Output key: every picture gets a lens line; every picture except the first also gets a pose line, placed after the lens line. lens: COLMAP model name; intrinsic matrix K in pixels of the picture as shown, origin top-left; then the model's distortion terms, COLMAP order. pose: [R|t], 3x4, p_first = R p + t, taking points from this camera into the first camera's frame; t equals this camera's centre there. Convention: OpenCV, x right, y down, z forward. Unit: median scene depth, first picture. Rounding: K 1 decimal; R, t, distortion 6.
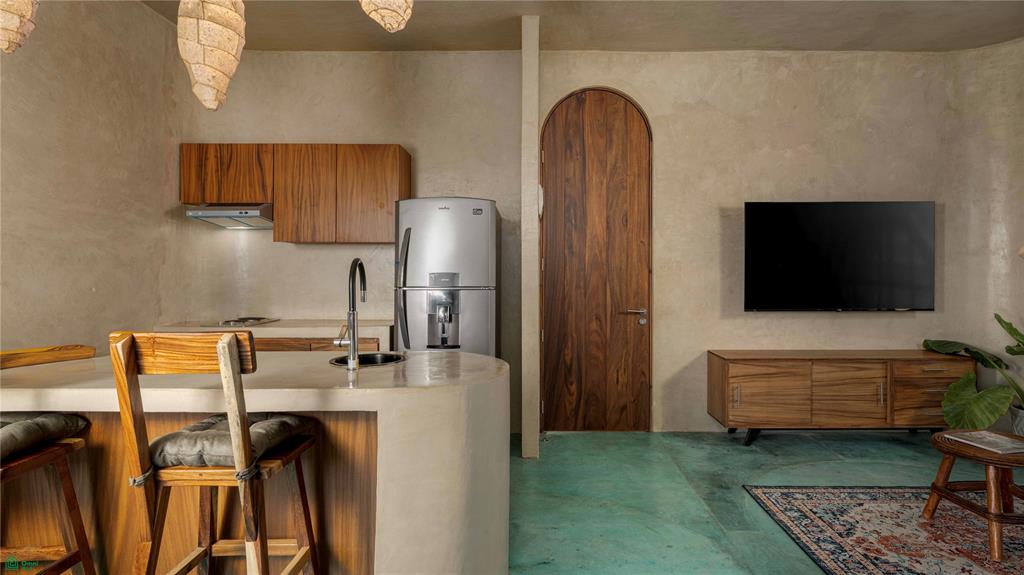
lens RADIAL K [[565.3, 0, 512.0], [0, 565.3, 287.5], [0, 0, 1]] dist [-0.003839, -0.001068]
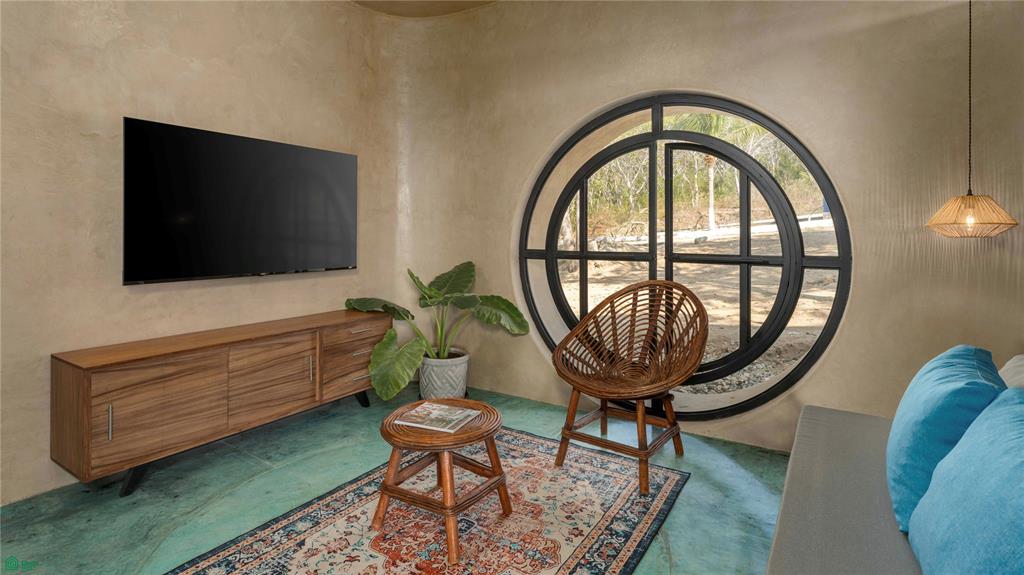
lens RADIAL K [[499.5, 0, 514.2], [0, 499.5, 230.6], [0, 0, 1]] dist [0.001093, -0.000051]
pose [[0.518642, 0.009601, 0.854938, 0.159954], [0.011825, 0.999761, -0.018401, -0.004996], [-0.854910, 0.019653, 0.518404, 0.331015]]
